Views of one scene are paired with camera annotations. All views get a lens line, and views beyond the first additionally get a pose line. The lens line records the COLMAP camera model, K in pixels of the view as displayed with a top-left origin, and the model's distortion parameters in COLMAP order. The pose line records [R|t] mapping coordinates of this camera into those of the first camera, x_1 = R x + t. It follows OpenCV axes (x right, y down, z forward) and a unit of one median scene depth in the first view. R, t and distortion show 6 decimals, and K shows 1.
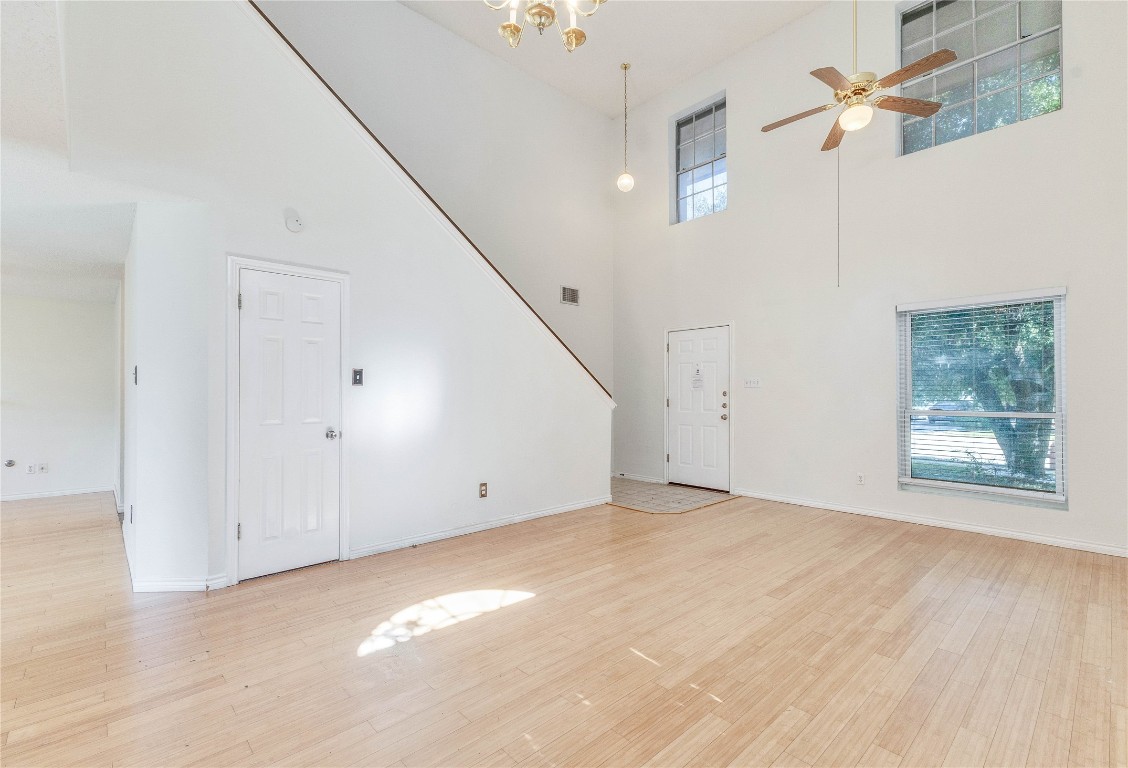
lens RADIAL K [[504.3, 0, 562.9], [0, 504.3, 389.2], [0, 0, 1]] dist [-0.002154, 0.000155]
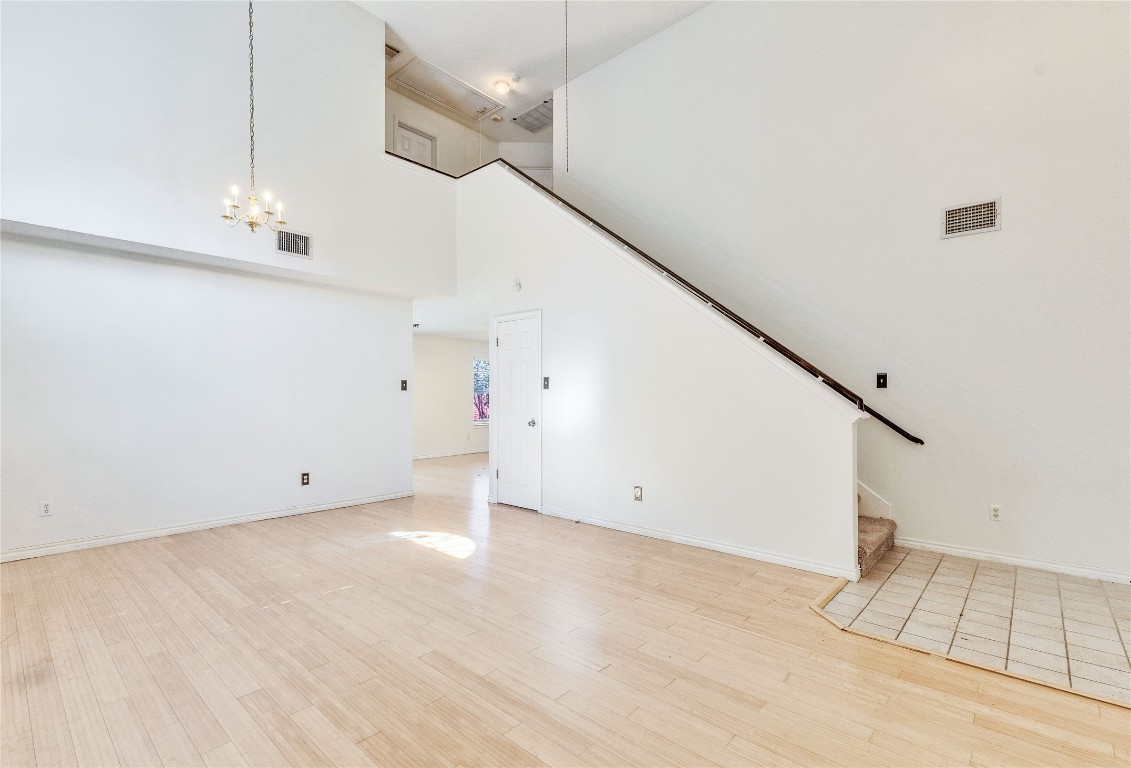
lens RADIAL K [[521.3, 0, 564.5], [0, 521.3, 386.9], [0, 0, 1]] dist [0.005736, -0.000158]
pose [[0.092615, -0.013248, -0.995614, 1.335899], [0.010679, 0.999867, -0.012311, 0.006016], [0.995645, -0.009492, 0.092744, 1.213746]]
